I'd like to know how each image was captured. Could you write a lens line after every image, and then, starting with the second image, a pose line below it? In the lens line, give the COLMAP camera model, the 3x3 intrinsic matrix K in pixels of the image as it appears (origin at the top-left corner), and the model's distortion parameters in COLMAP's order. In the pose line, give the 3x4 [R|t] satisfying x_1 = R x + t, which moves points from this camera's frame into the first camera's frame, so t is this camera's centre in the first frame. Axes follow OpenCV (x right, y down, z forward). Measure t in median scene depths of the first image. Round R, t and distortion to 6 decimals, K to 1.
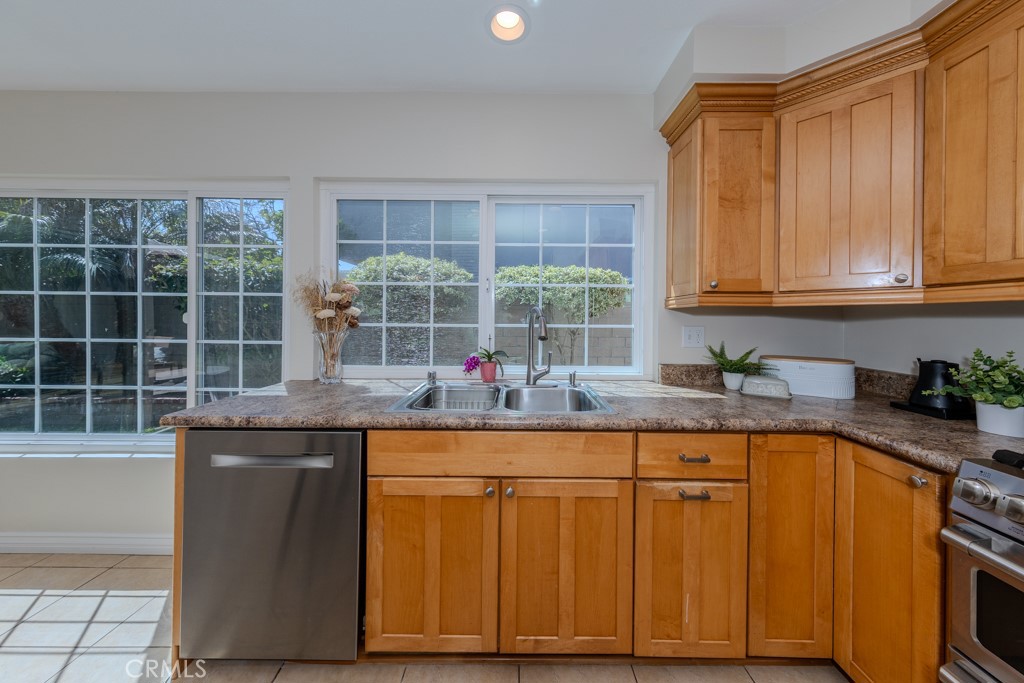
lens RADIAL K [[334.6, 0, 513.2], [0, 334.6, 319.2], [0, 0, 1]] dist [0.000258, -0.000014]
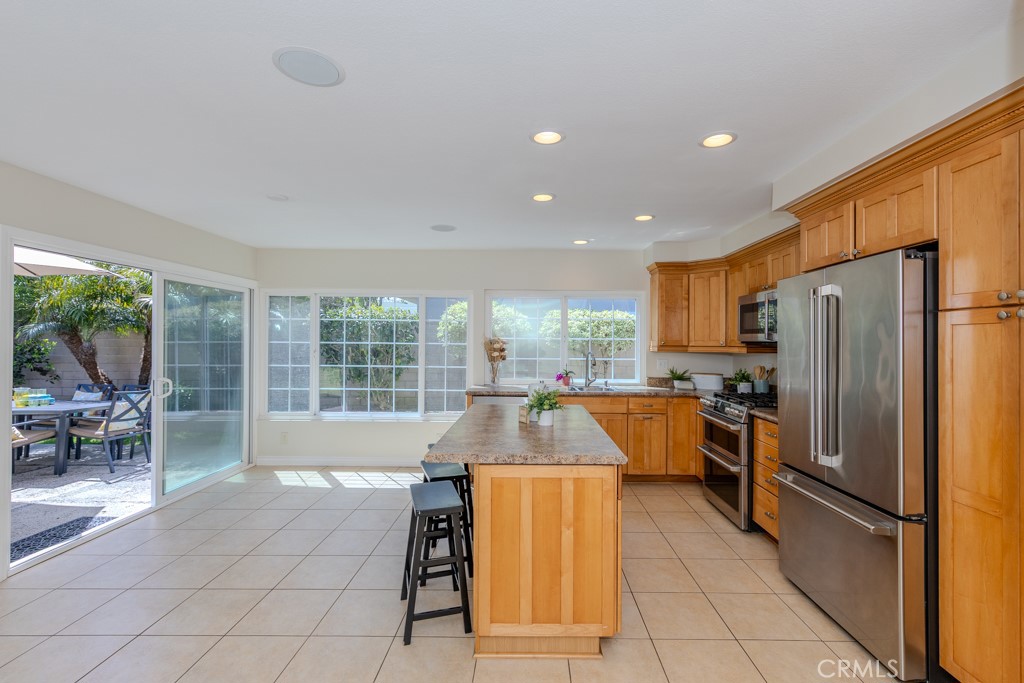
lens RADIAL K [[450.8, 0, 530.5], [0, 450.8, 338.5], [0, 0, 1]] dist [0.002034, 0.000848]
pose [[0.999909, -0.000913, 0.013450, -0.361542], [0.001017, 0.999970, -0.007702, -0.095047], [-0.013442, 0.007715, 0.999880, -1.981821]]
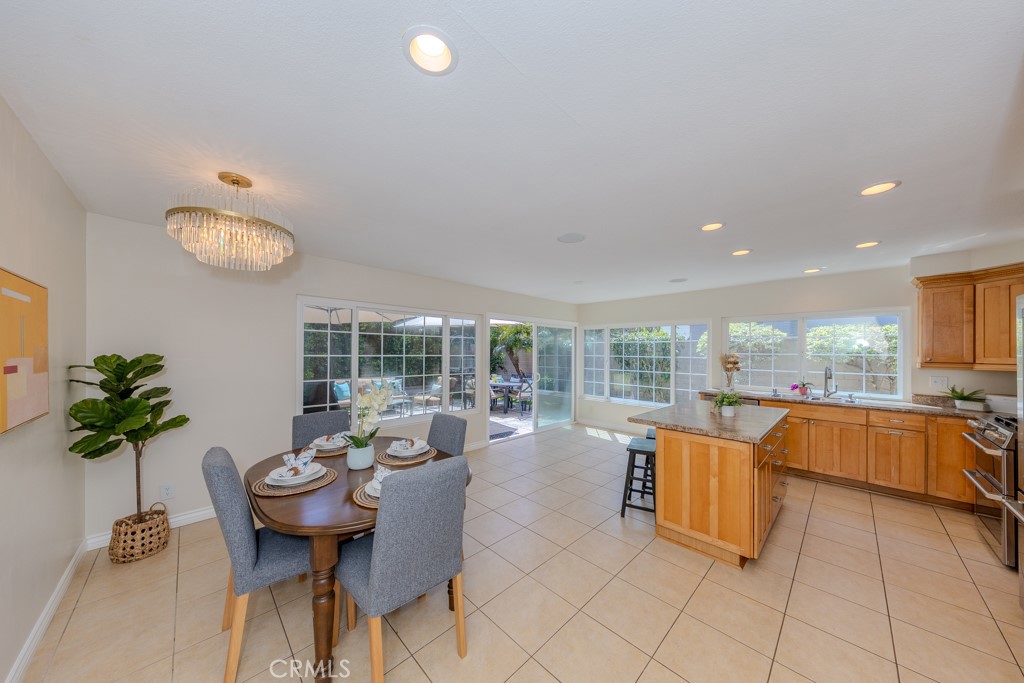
lens RADIAL K [[330.4, 0, 512.4], [0, 330.4, 351.0], [0, 0, 1]] dist [-0.000199, -0.000037]
pose [[0.706966, -0.004329, -0.707234, 0.142731], [-0.001740, 0.999968, -0.007861, -0.119787], [0.707245, 0.006788, 0.706936, -2.371775]]
